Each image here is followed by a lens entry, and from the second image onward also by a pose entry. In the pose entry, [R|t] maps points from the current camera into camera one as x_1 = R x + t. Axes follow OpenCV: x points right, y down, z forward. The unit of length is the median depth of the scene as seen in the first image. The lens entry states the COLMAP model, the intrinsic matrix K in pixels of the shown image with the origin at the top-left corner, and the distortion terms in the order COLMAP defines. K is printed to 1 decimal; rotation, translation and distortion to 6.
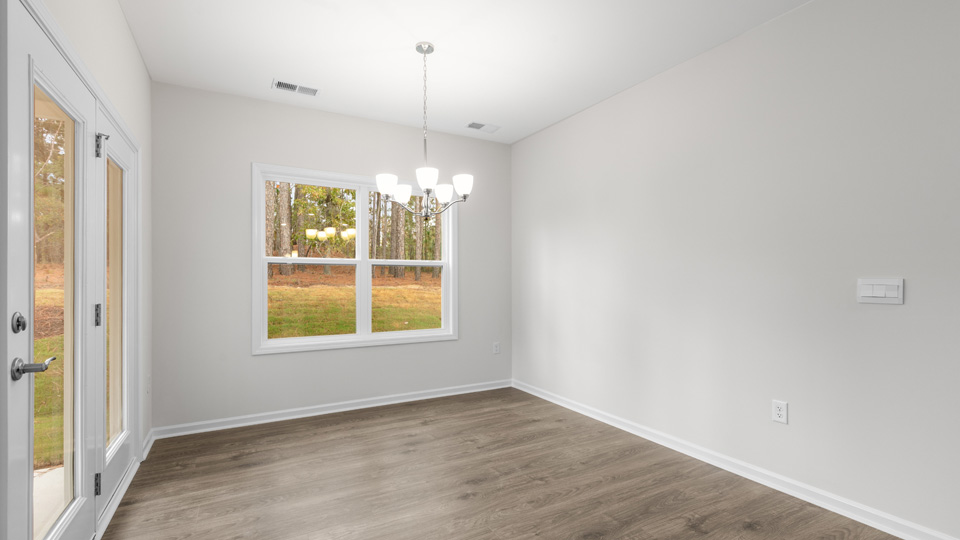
lens RADIAL K [[424.4, 0, 477.6], [0, 424.4, 283.6], [0, 0, 1]] dist [-0.000102, -0.000010]
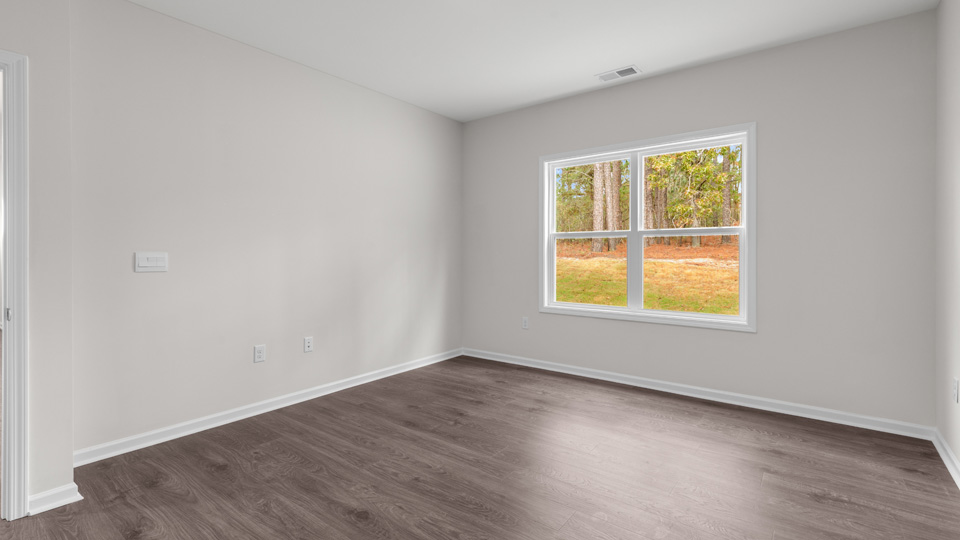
lens RADIAL K [[435.7, 0, 483.7], [0, 435.7, 250.2], [0, 0, 1]] dist [0.000792, -0.000029]
pose [[0.394095, -0.005915, -0.919051, 0.472486], [-0.006706, 0.999934, -0.009312, -0.000555], [0.919045, 0.009833, 0.394030, 0.282417]]
